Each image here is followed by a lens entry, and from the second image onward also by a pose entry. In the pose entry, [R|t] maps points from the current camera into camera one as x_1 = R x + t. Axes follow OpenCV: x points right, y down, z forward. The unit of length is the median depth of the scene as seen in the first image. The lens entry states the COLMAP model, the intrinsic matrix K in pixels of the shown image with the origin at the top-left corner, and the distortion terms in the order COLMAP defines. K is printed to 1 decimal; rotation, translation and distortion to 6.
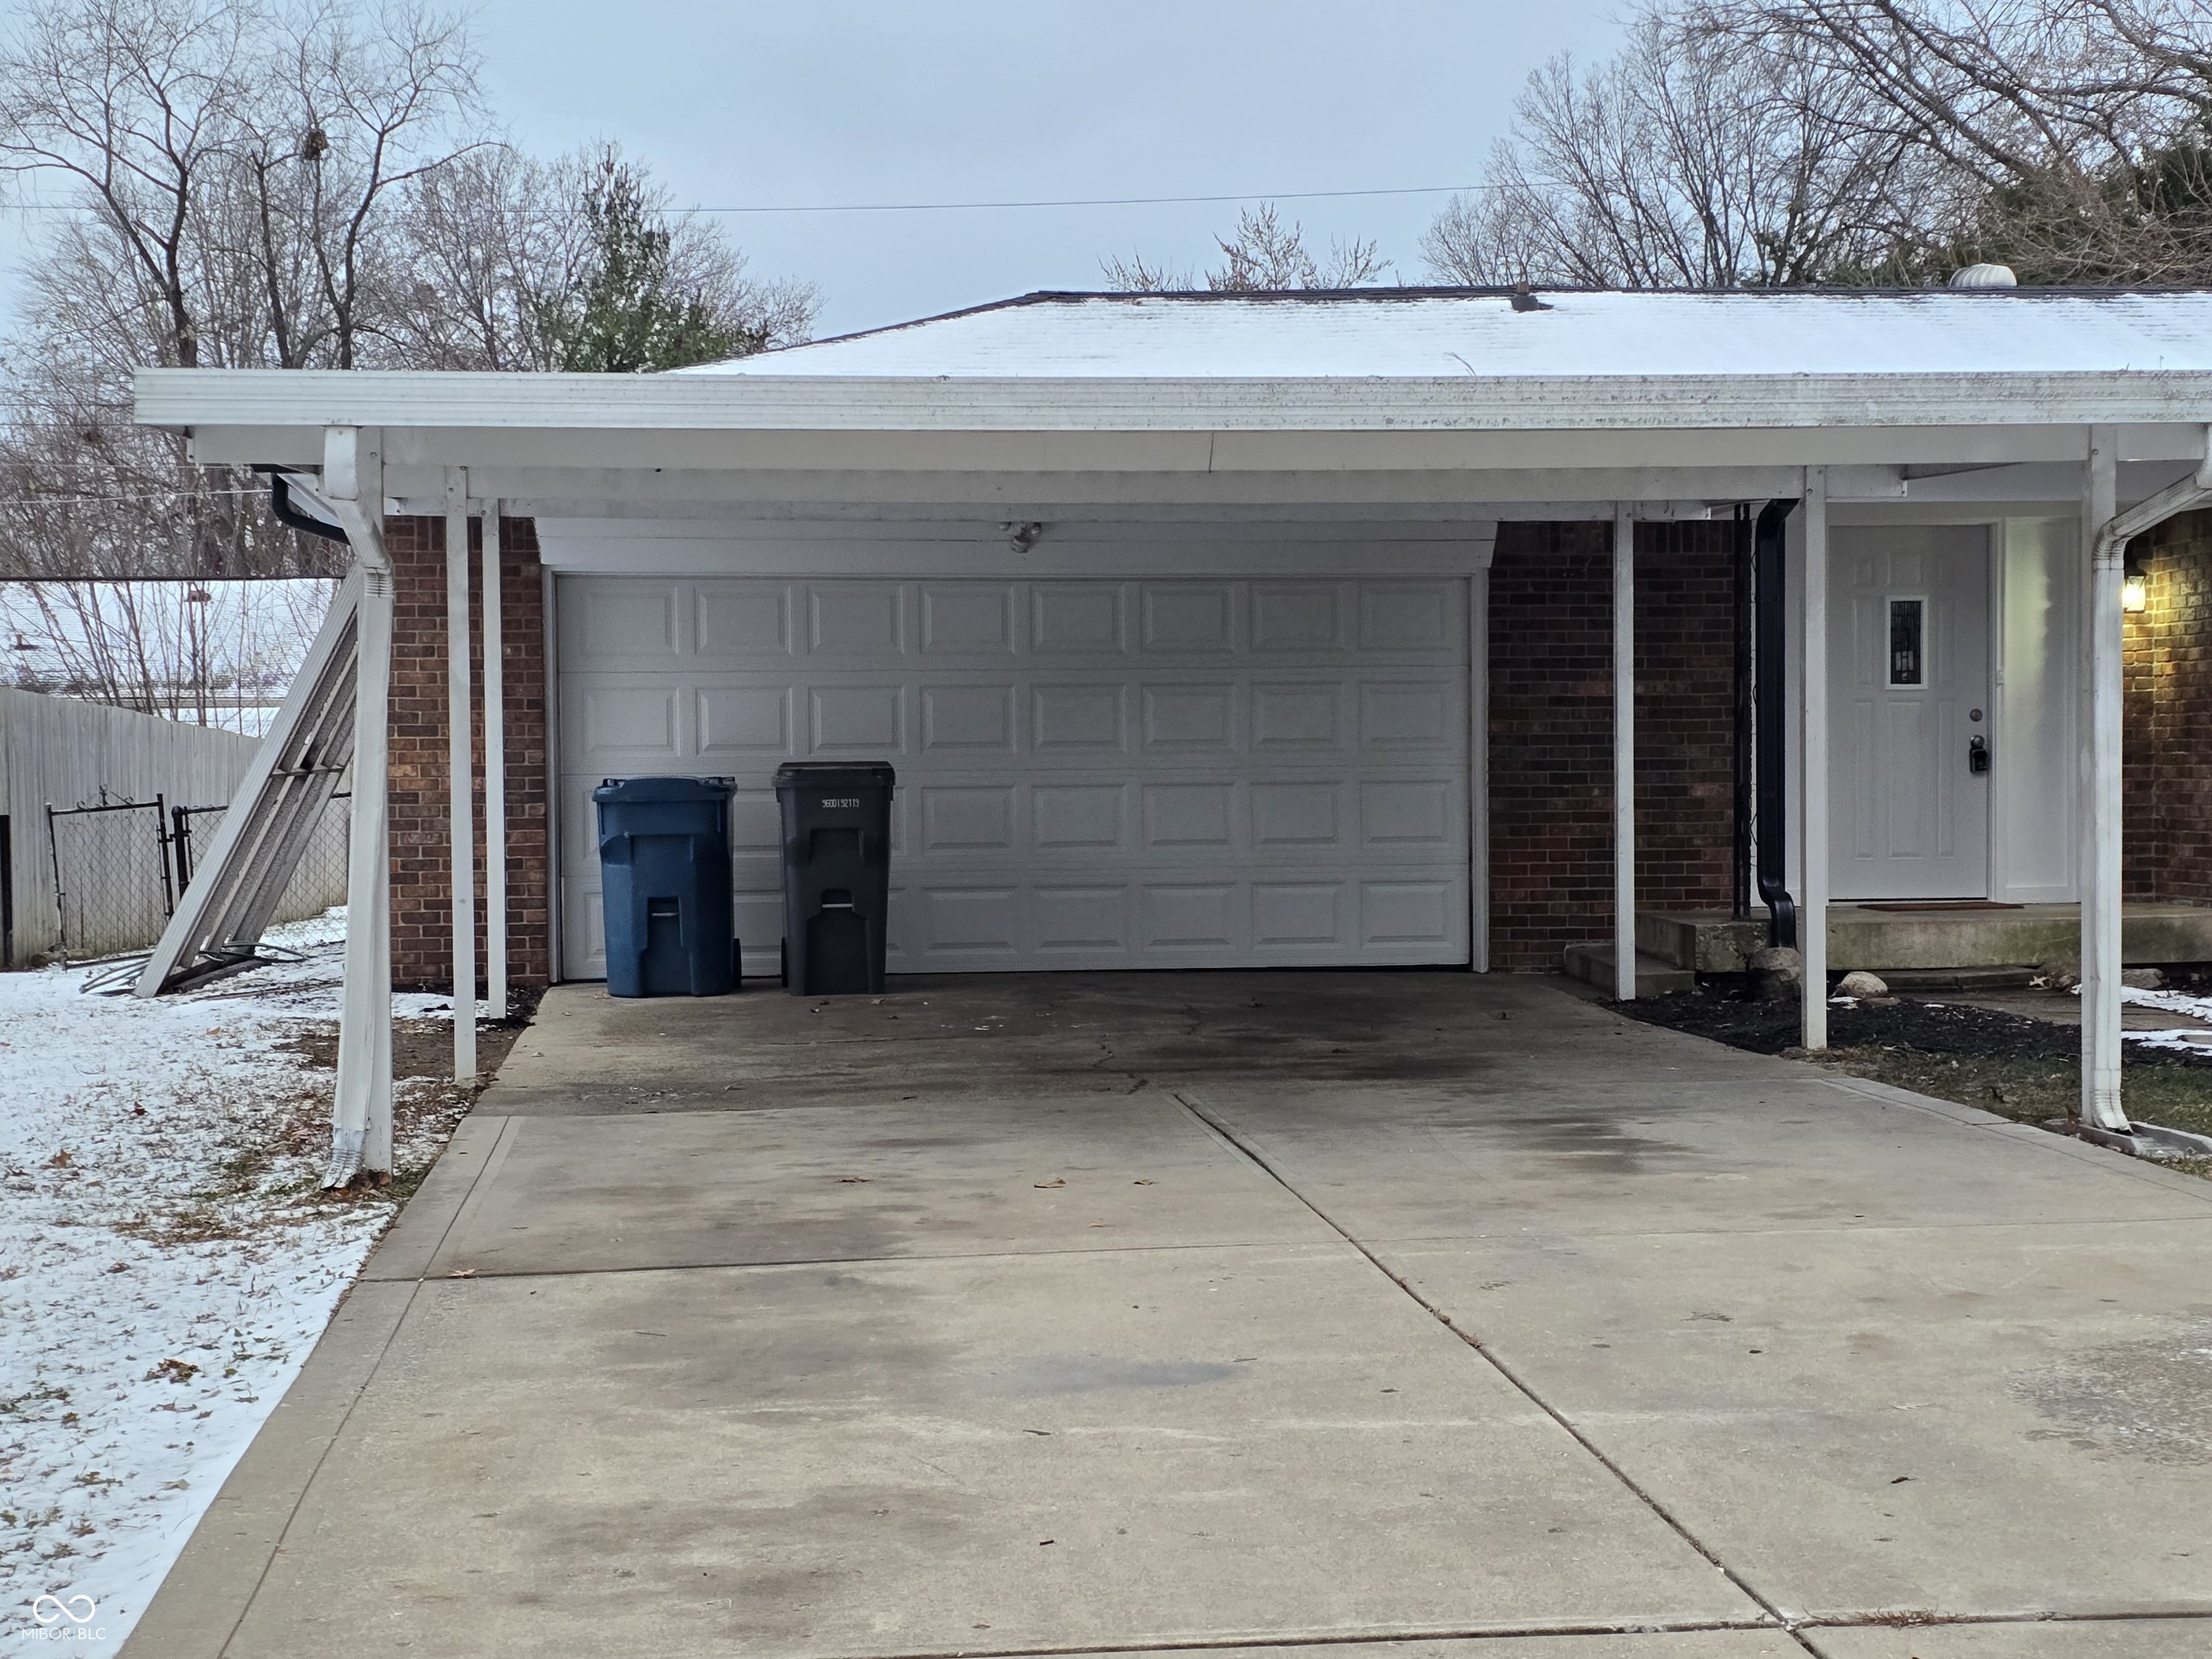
lens RADIAL K [[3689.7, 0, 1106.0], [0, 3689.7, 829.5], [0, 0, 1]] dist [0.157168, -0.134727]
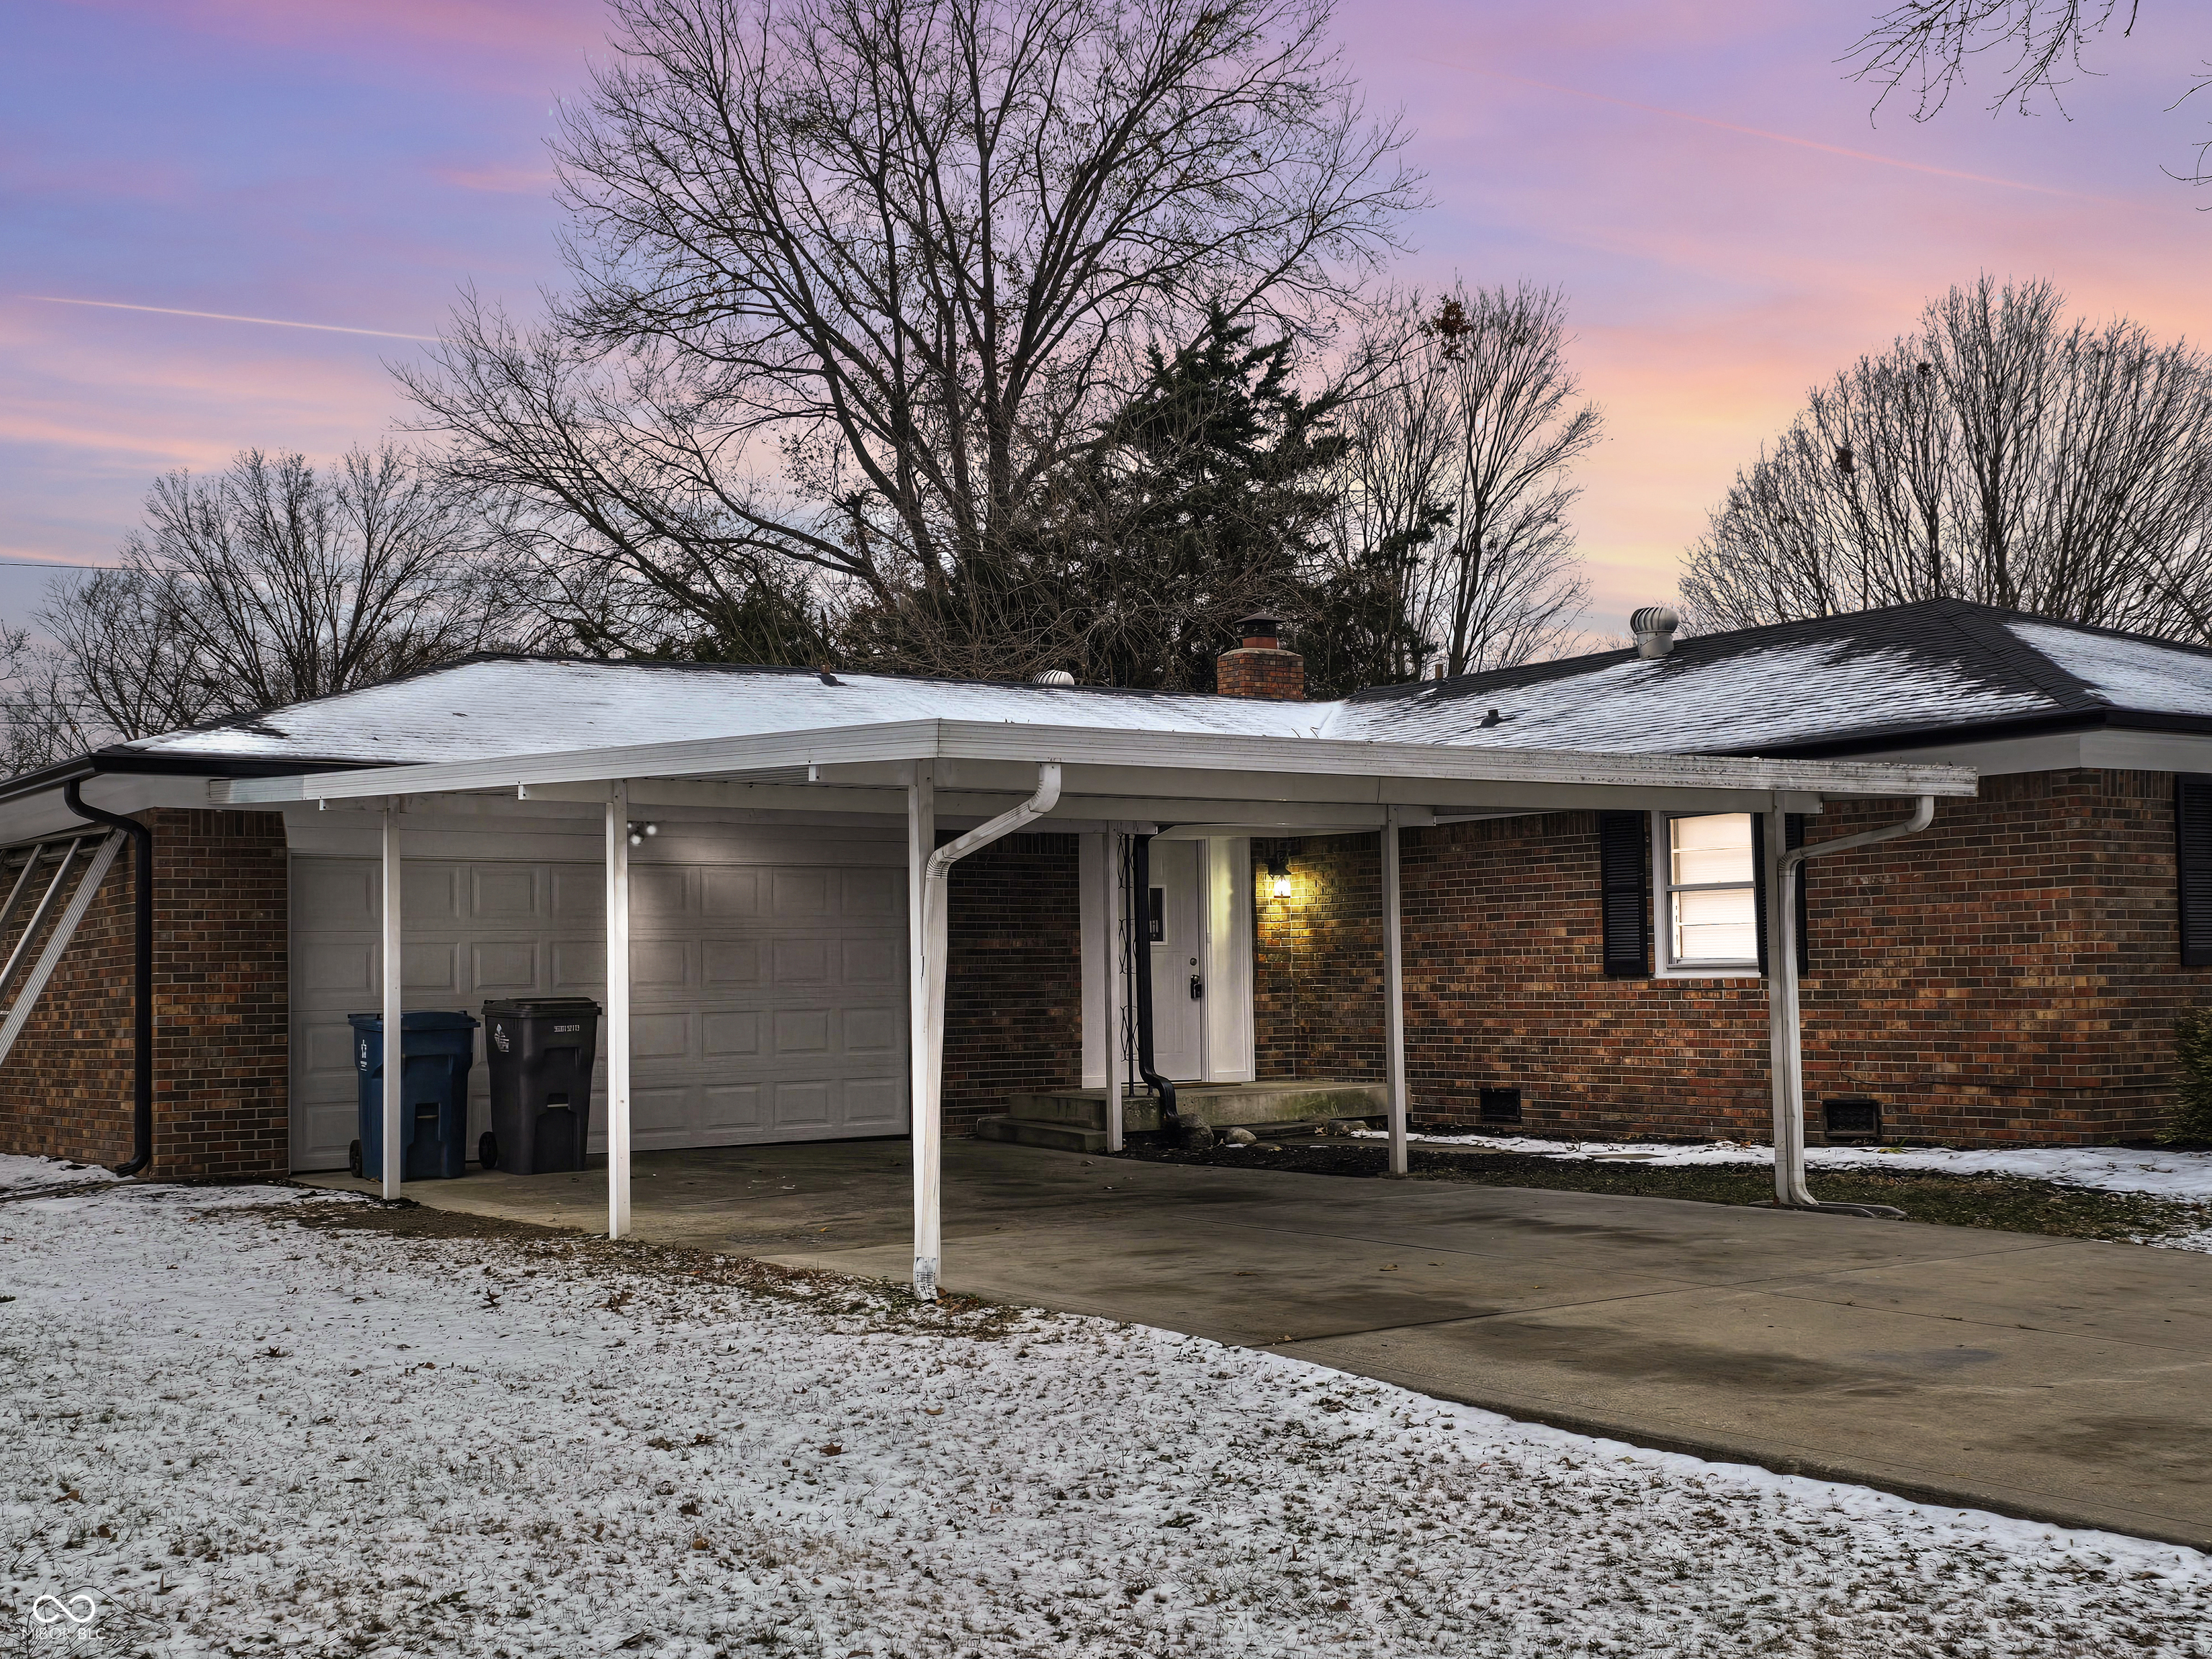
lens RADIAL K [[2671.9, 0, 1106.0], [0, 2671.9, 829.5], [0, 0, 1]] dist [0.093448, -0.026490]
pose [[0.873431, 0.021816, 0.486459, -0.351461], [0.017736, 0.996908, -0.076553, -0.000979], [-0.486625, 0.075492, 0.870343, 0.041994]]
